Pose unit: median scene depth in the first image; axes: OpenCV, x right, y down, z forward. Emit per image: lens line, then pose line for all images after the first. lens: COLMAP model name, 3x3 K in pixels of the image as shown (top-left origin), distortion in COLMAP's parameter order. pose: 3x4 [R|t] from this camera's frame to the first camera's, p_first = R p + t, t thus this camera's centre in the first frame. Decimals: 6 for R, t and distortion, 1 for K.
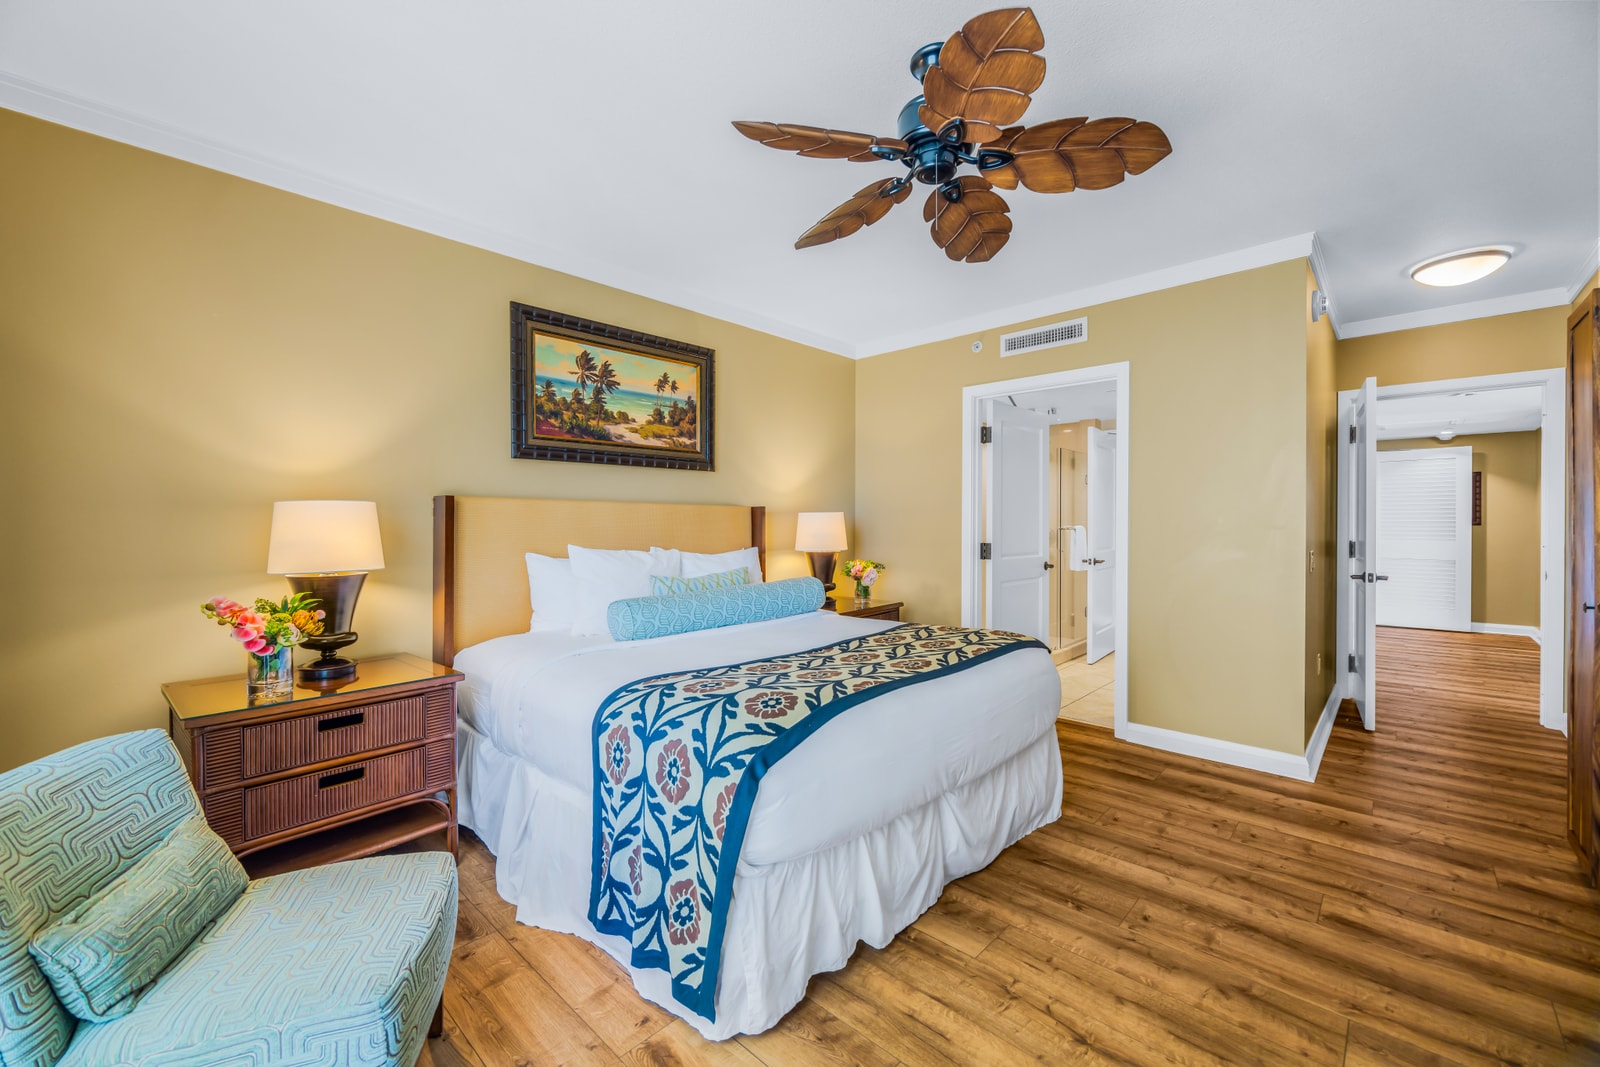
lens RADIAL K [[635.4, 0, 798.0], [0, 635.4, 520.7], [0, 0, 1]] dist [-0.026538, 0.000037]
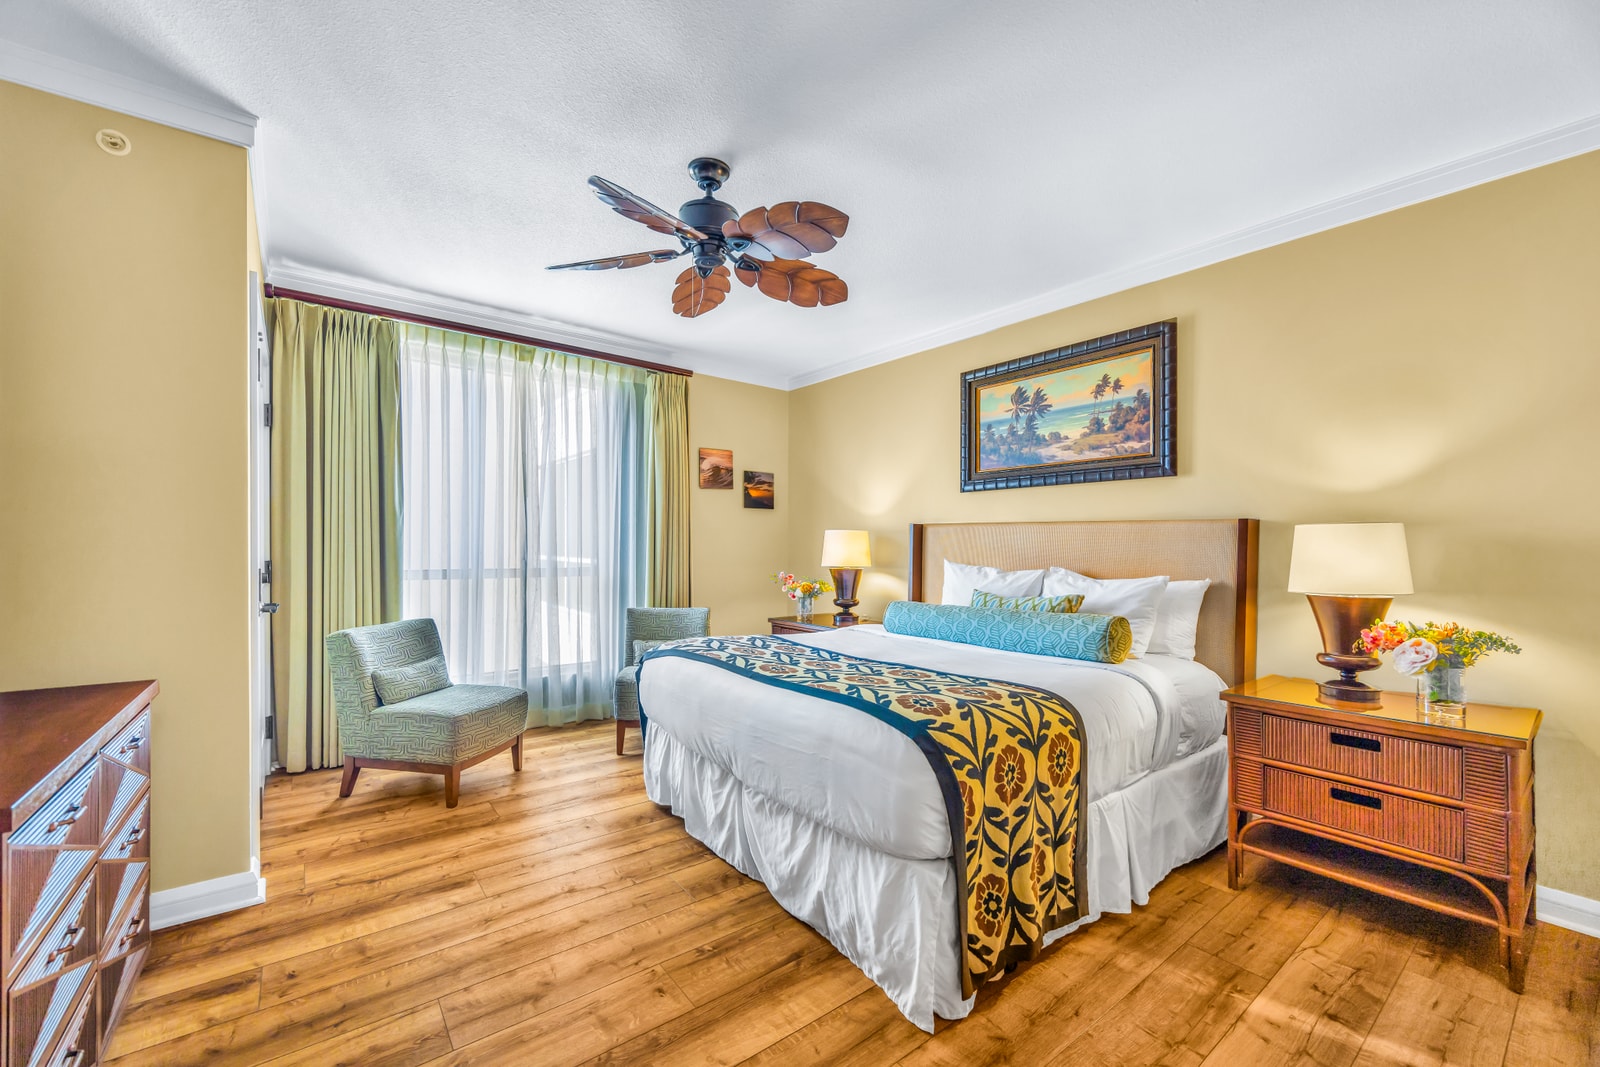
lens RADIAL K [[650.0, 0, 796.2], [0, 650.0, 535.4], [0, 0, 1]] dist [0.000700, 0.000071]
pose [[-0.152585, -0.000703, -0.988290, 0.827195], [0.009973, 0.999948, -0.002252, -0.008972], [0.988240, -0.010200, -0.152570, 0.763647]]
